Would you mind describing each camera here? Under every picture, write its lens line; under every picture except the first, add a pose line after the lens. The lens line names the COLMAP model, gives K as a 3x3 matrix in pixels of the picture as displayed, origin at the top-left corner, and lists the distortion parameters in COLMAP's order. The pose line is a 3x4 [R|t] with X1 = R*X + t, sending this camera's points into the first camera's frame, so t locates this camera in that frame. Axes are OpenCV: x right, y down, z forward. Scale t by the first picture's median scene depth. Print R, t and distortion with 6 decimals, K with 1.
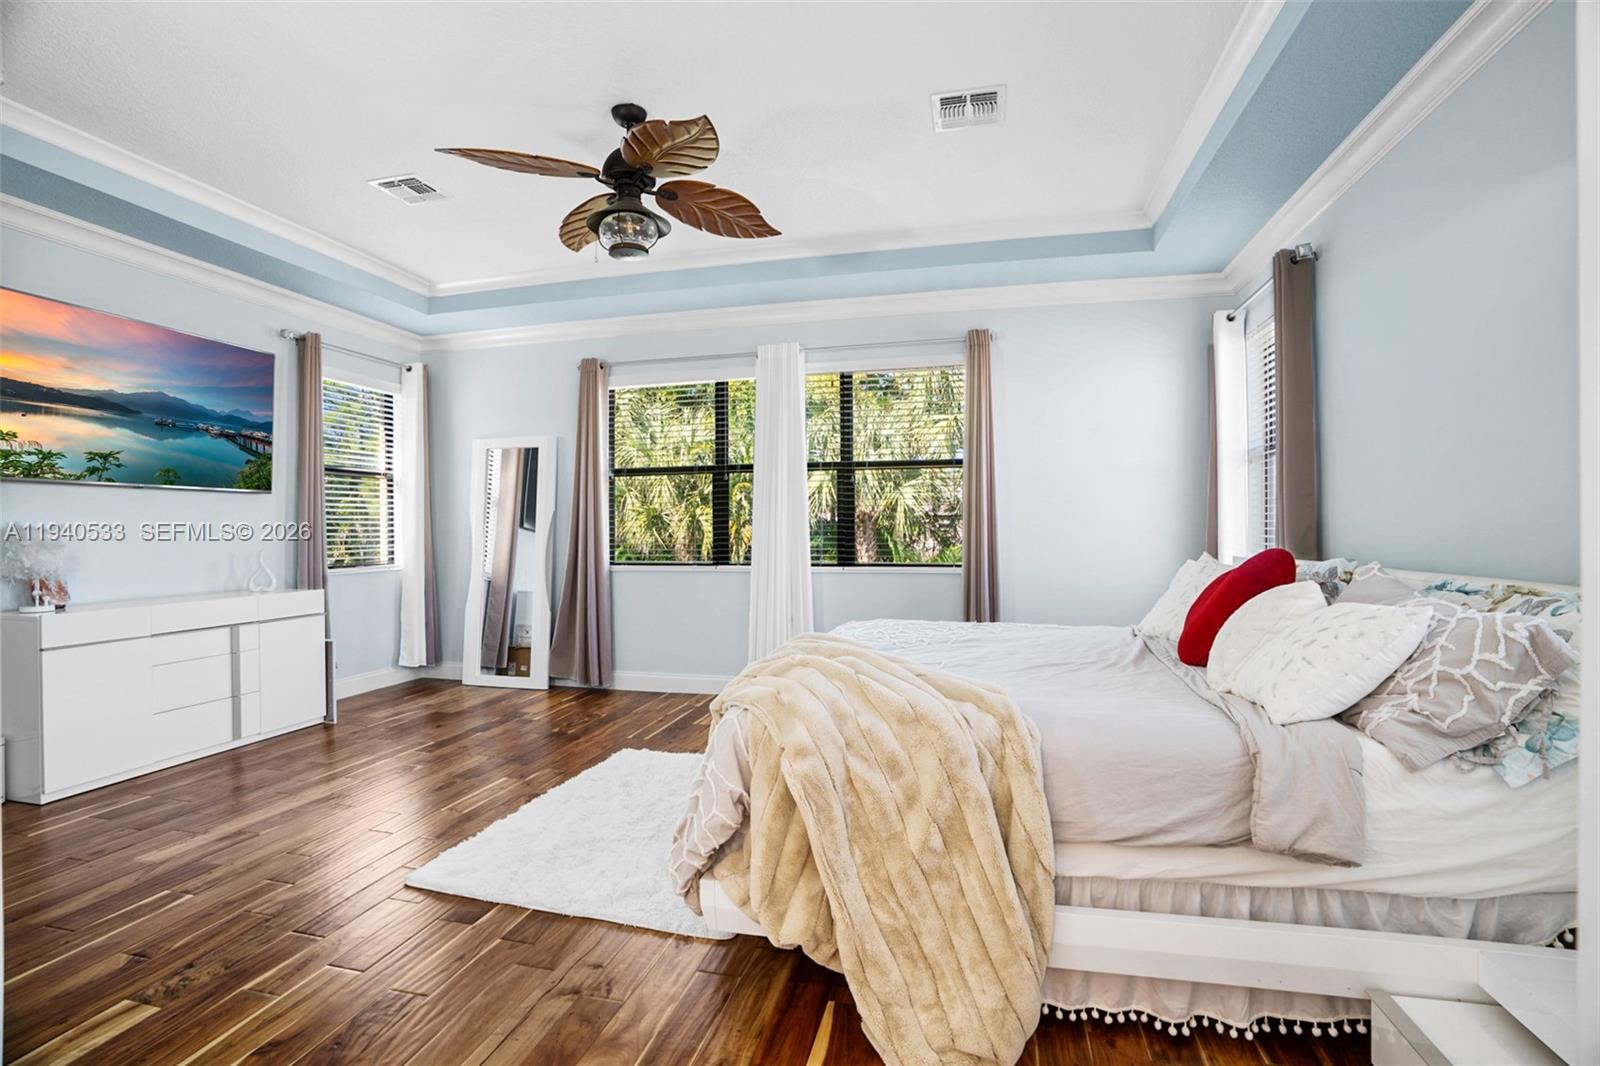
lens RADIAL K [[746.6, 0, 800.0], [0, 746.6, 533.0], [0, 0, 1]] dist [-0.037706, -0.000310]
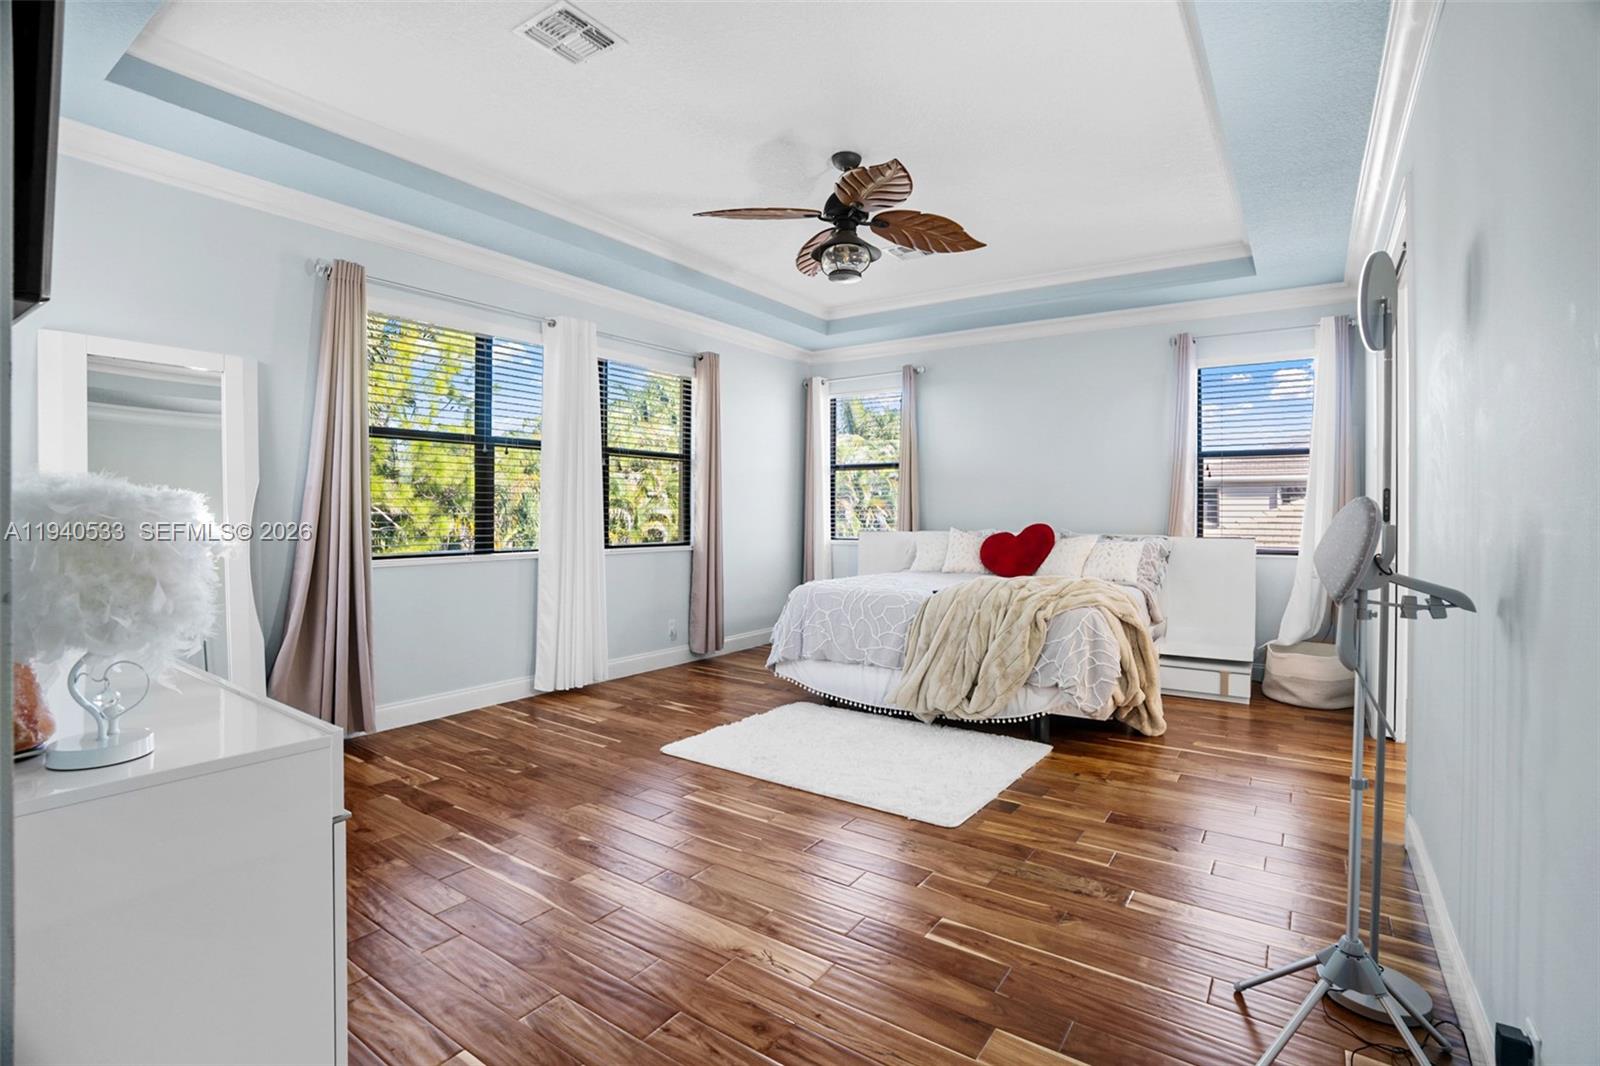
lens RADIAL K [[741.4, 0, 823.9], [0, 741.4, 517.3], [0, 0, 1]] dist [-0.035468, 0.008772]
pose [[0.347973, -0.006701, 0.937481, -1.081191], [-0.012522, 0.999852, 0.011795, -0.018660], [-0.937421, -0.015843, 0.347838, 0.492236]]
